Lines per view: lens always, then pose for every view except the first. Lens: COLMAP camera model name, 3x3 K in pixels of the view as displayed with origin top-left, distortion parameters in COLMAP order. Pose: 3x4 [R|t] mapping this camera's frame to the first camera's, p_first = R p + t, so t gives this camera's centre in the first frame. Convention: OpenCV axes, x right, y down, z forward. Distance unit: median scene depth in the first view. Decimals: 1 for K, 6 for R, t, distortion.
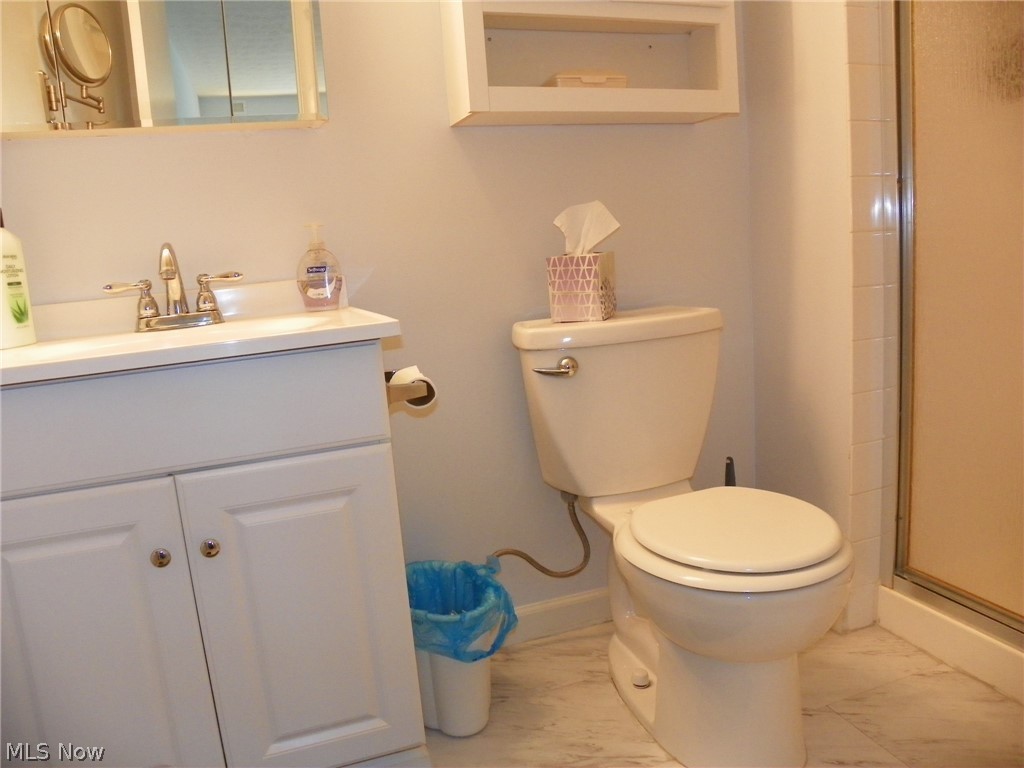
lens RADIAL K [[777.9, 0, 511.7], [0, 777.9, 381.3], [0, 0, 1]] dist [-0.143491, 0.084663]
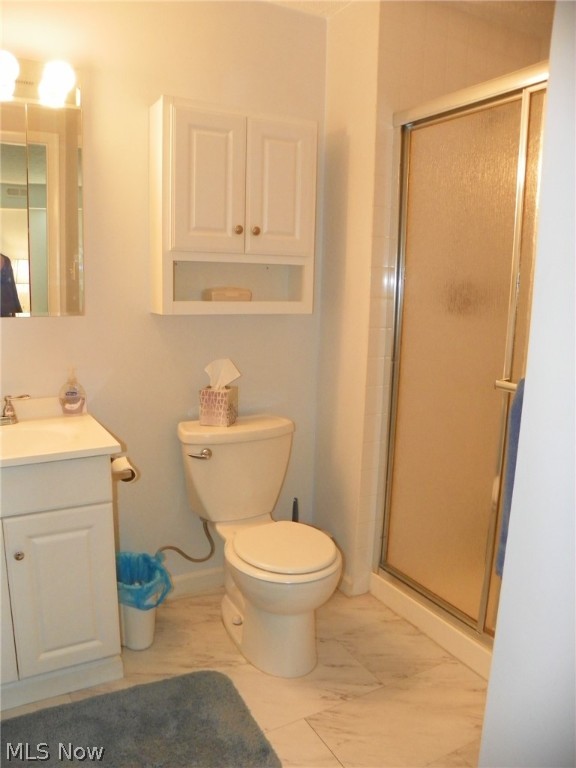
lens RADIAL K [[583.4, 0, 269.8], [0, 583.4, 390.4], [0, 0, 1]] dist [-0.143491, 0.084663]
pose [[0.985654, 0.063881, 0.156221, -0.005296], [-0.065392, 0.997849, 0.004546, -0.182255], [-0.155595, -0.014696, 0.987712, -0.386541]]
